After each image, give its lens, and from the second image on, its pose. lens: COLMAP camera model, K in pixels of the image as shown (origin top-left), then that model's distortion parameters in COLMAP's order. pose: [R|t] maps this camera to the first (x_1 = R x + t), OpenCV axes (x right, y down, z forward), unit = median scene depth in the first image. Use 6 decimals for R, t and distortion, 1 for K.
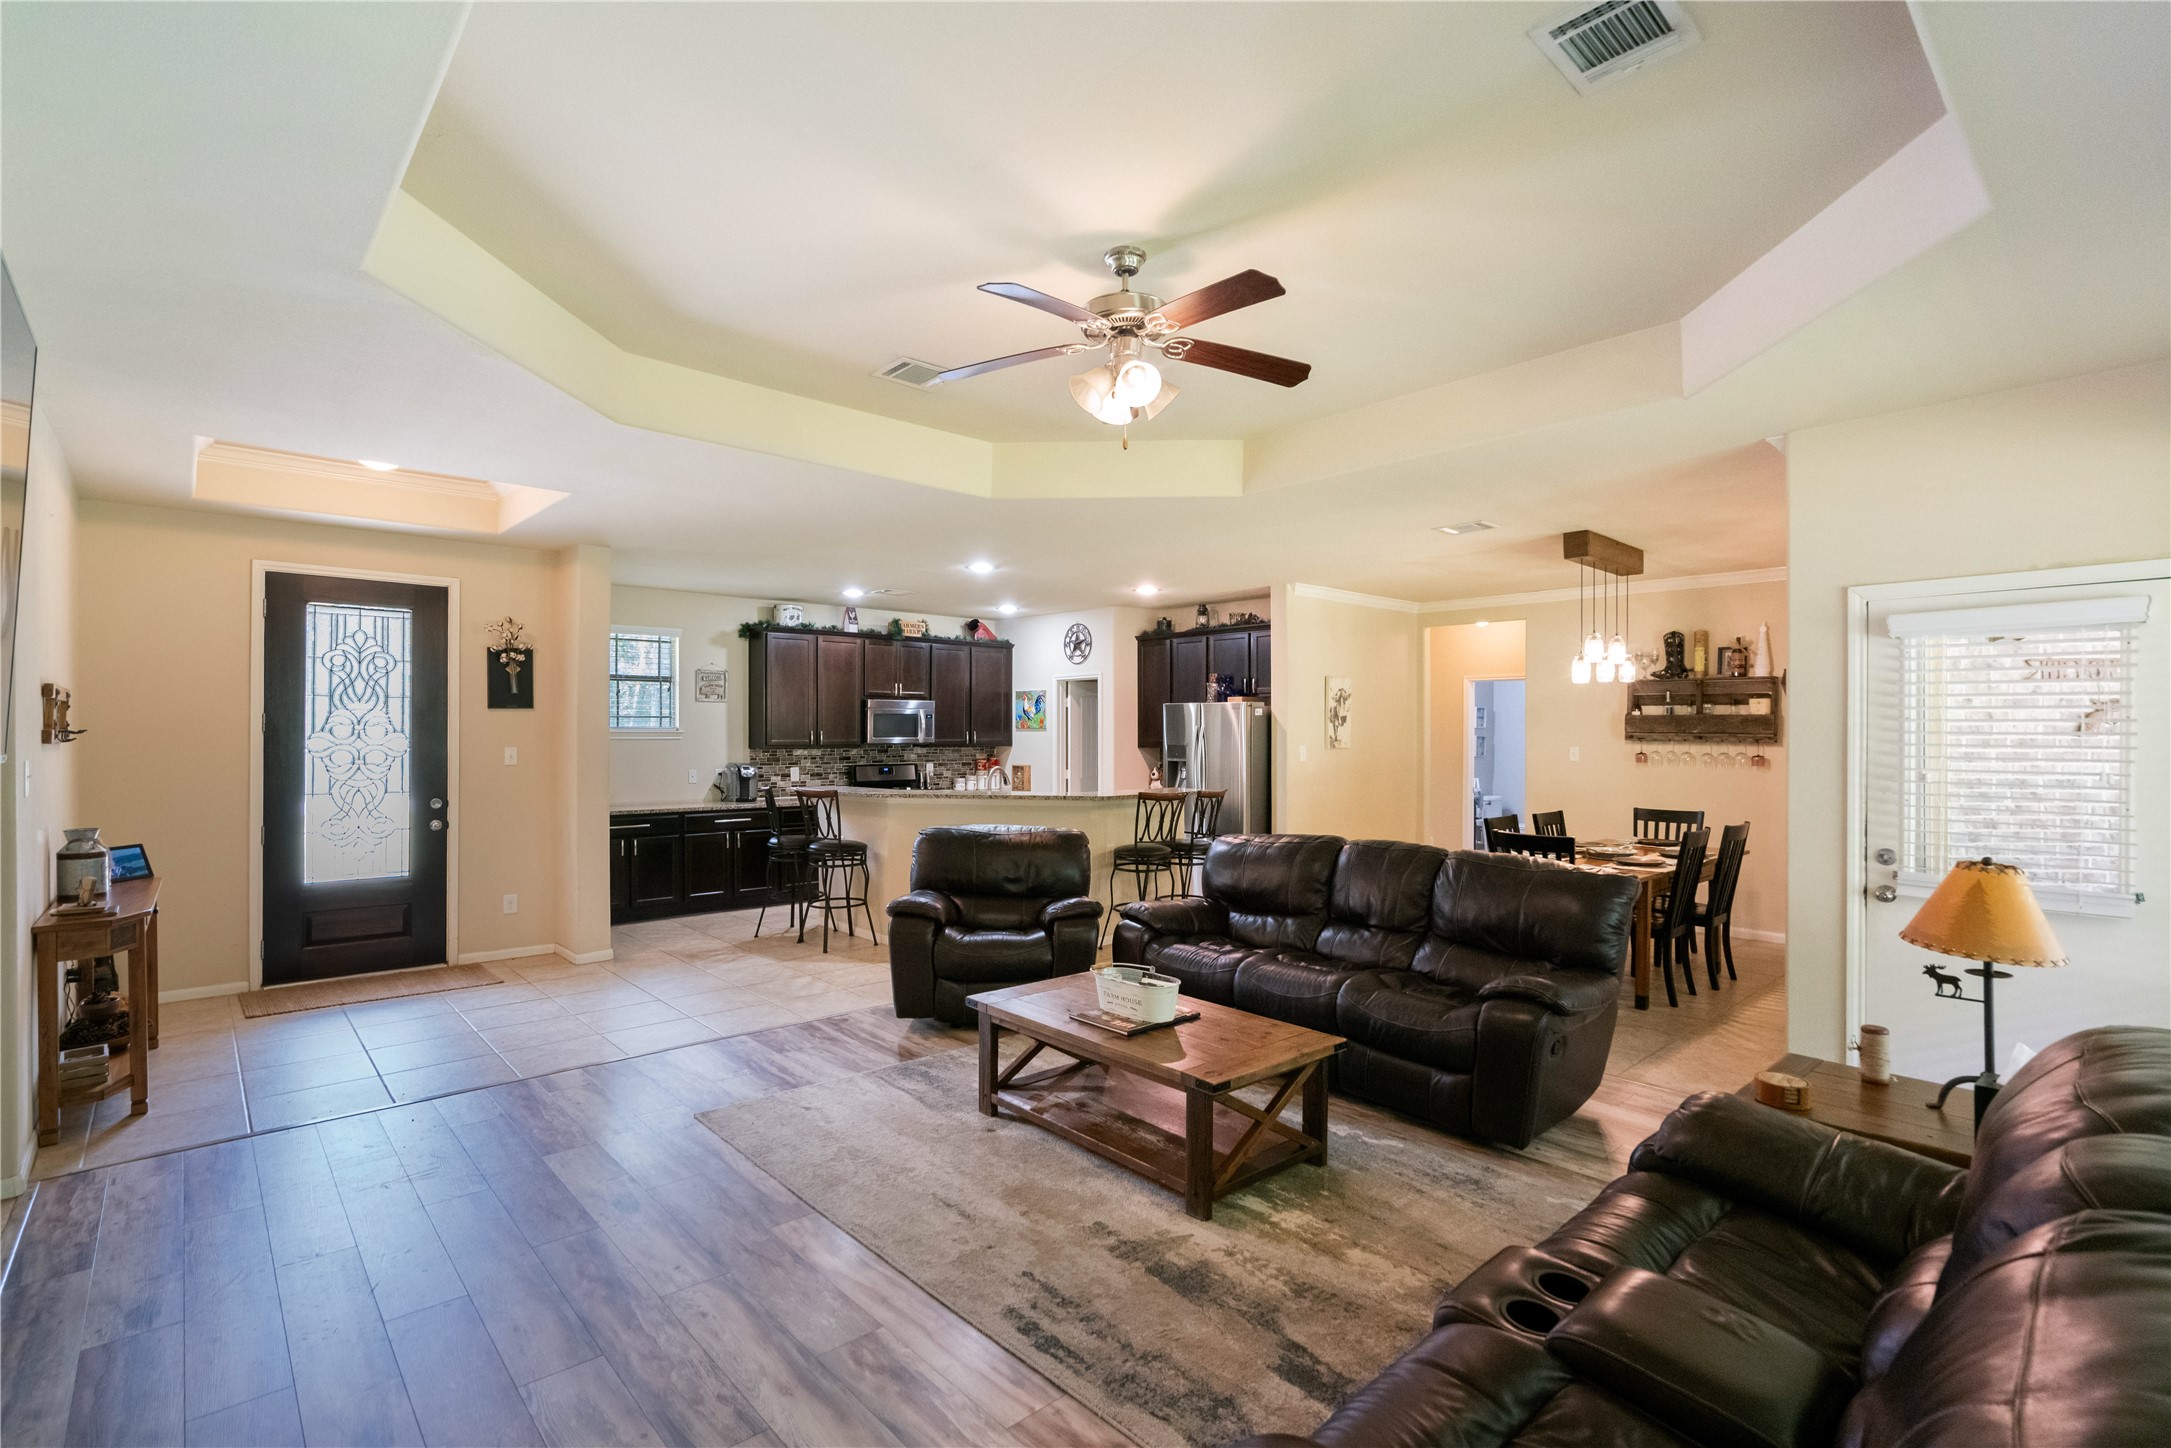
lens RADIAL K [[996.4, 0, 1078.6], [0, 996.4, 737.0], [0, 0, 1]] dist [-0.003692, 0.002209]
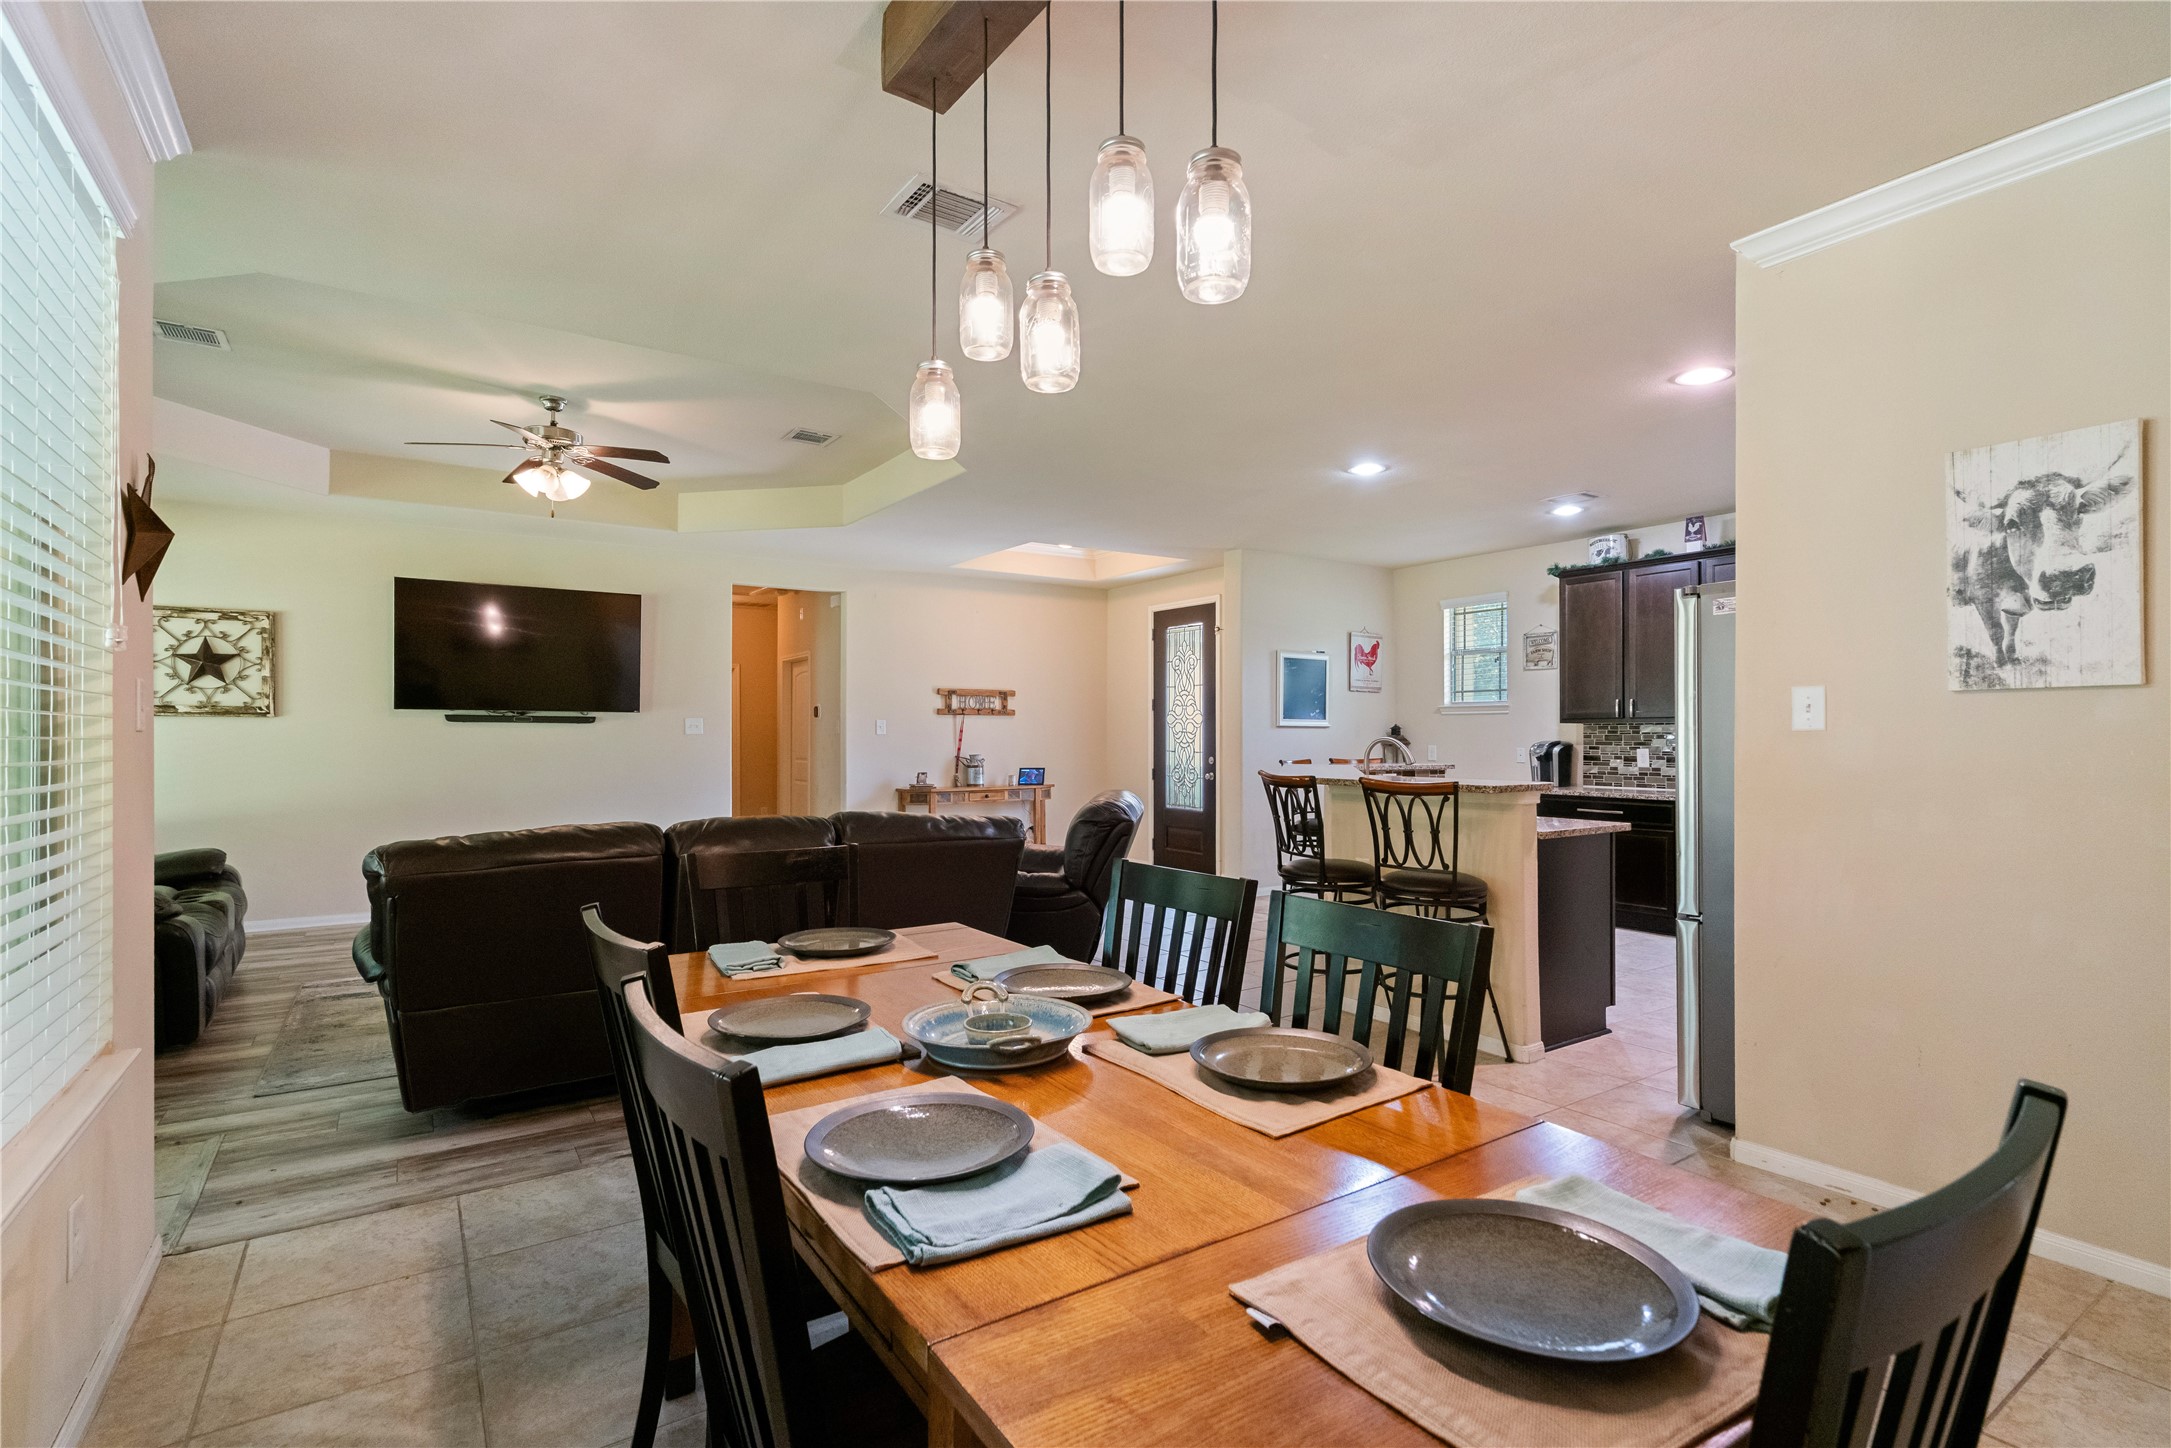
lens RADIAL K [[996.4, 0, 1081.7], [0, 996.4, 727.5], [0, 0, 1]] dist [-0.003692, 0.002209]
pose [[-0.149632, -0.008947, -0.988701, 0.558013], [-0.005549, 0.999951, -0.008209, 0.024698], [0.988726, 0.004258, -0.149675, 0.752594]]
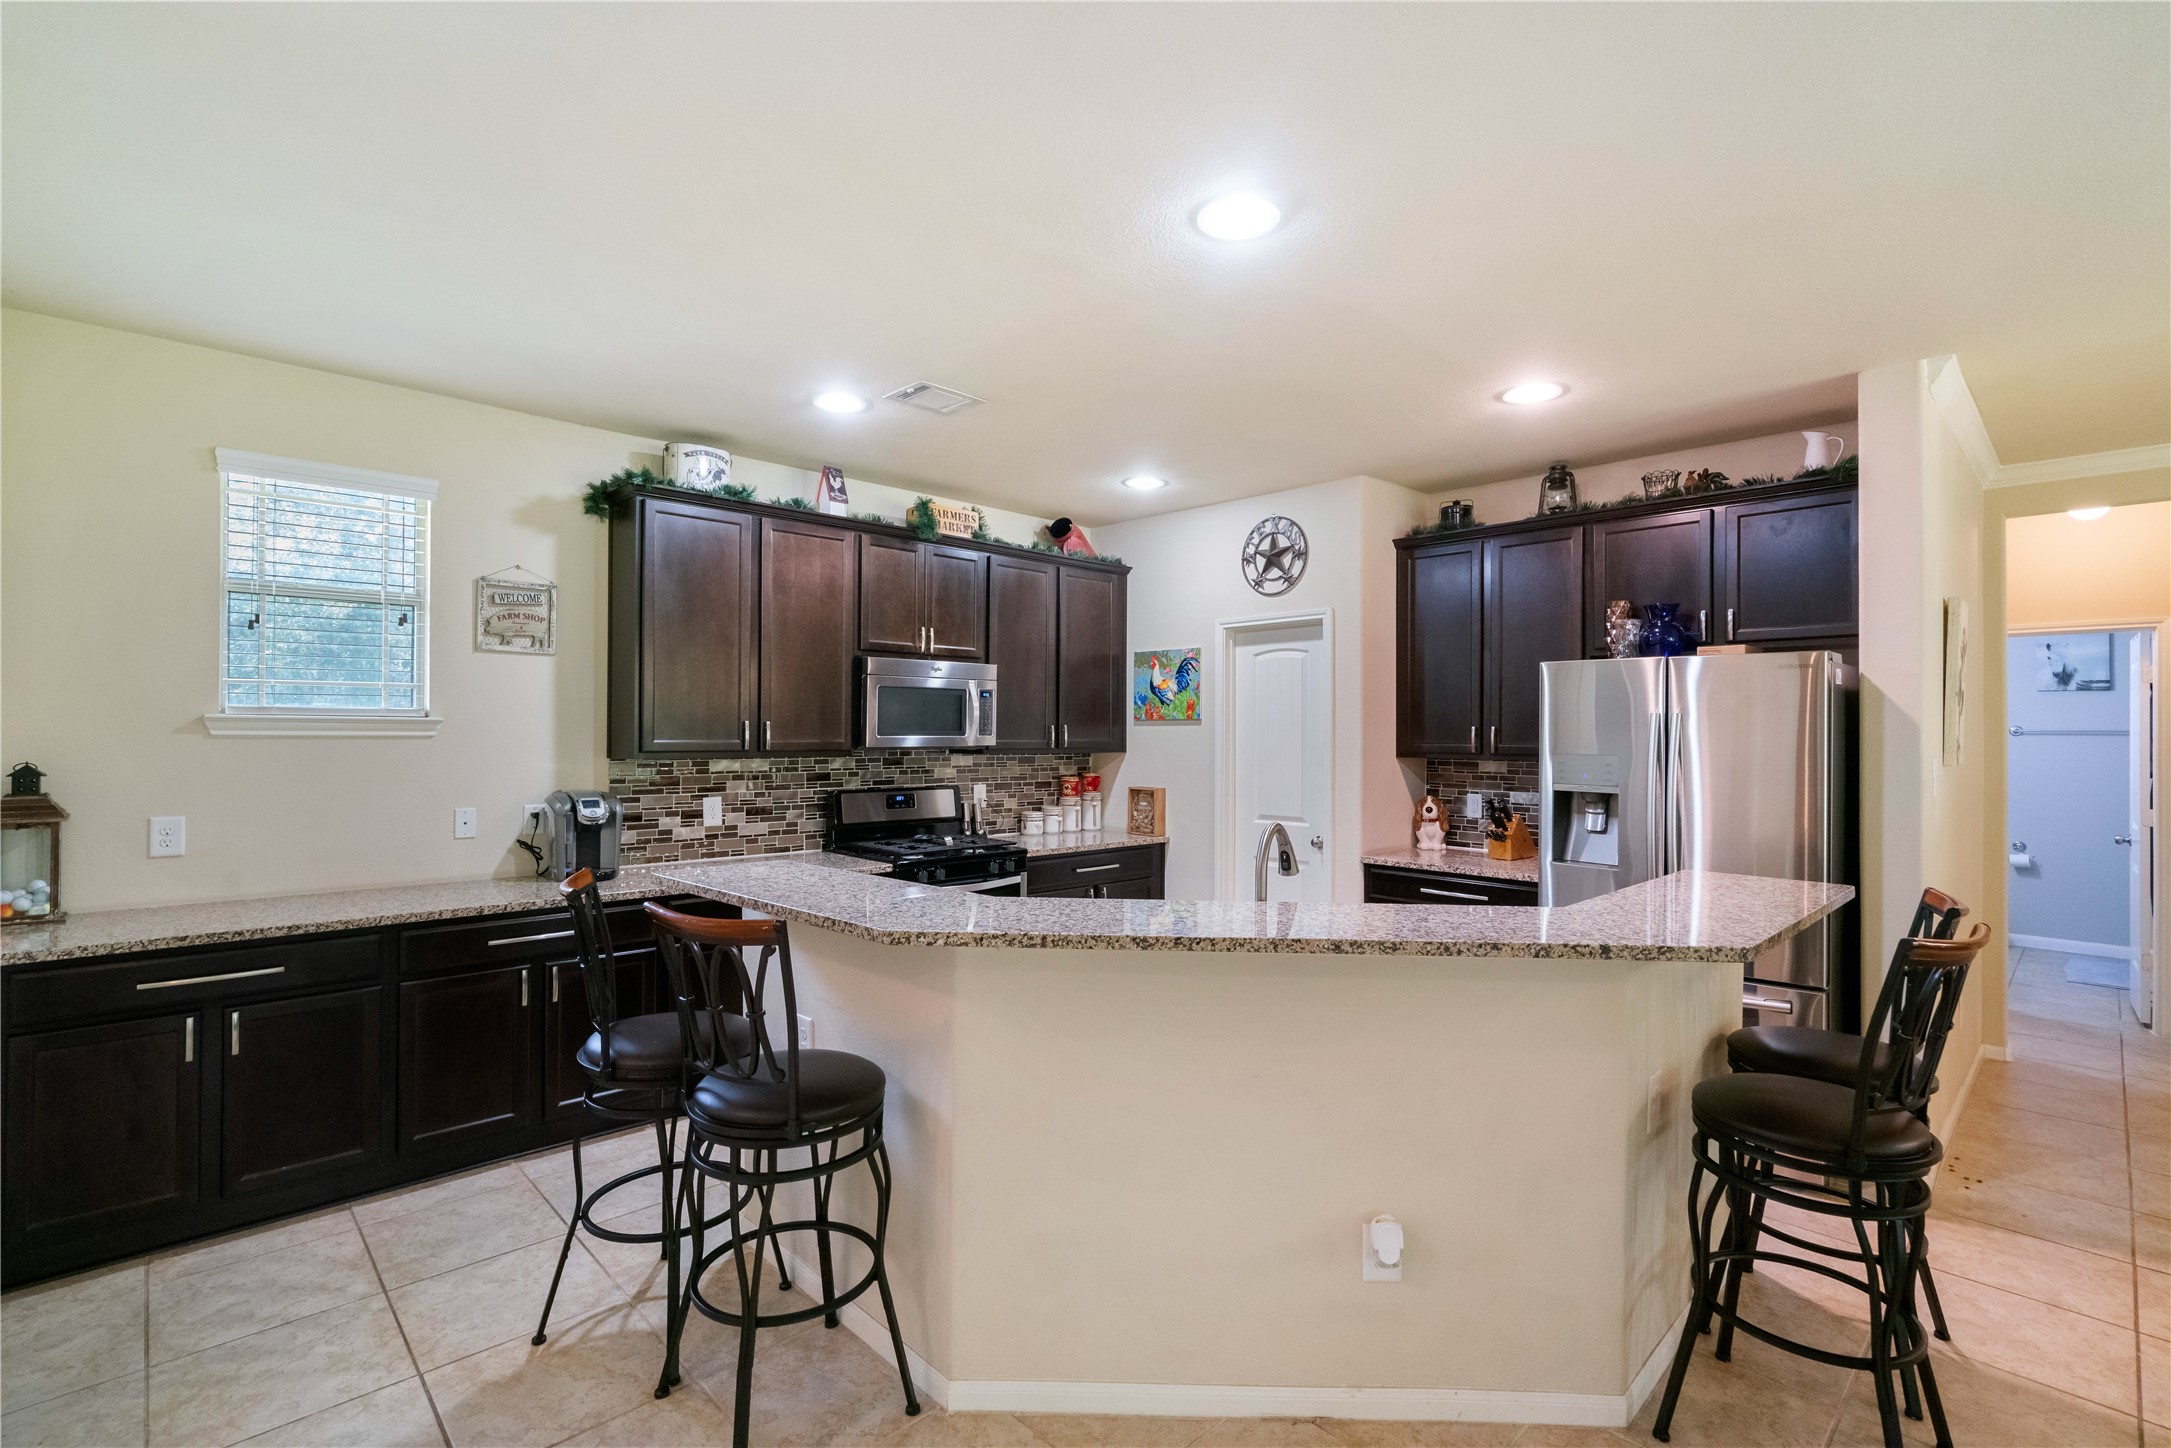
lens RADIAL K [[996.4, 0, 1080.4], [0, 996.4, 726.8], [0, 0, 1]] dist [-0.003692, 0.002209]
pose [[0.999723, 0.004434, 0.023132, -0.130198], [-0.004173, 0.999927, -0.011300, 0.001586], [-0.023180, 0.011200, 0.999669, 0.562592]]
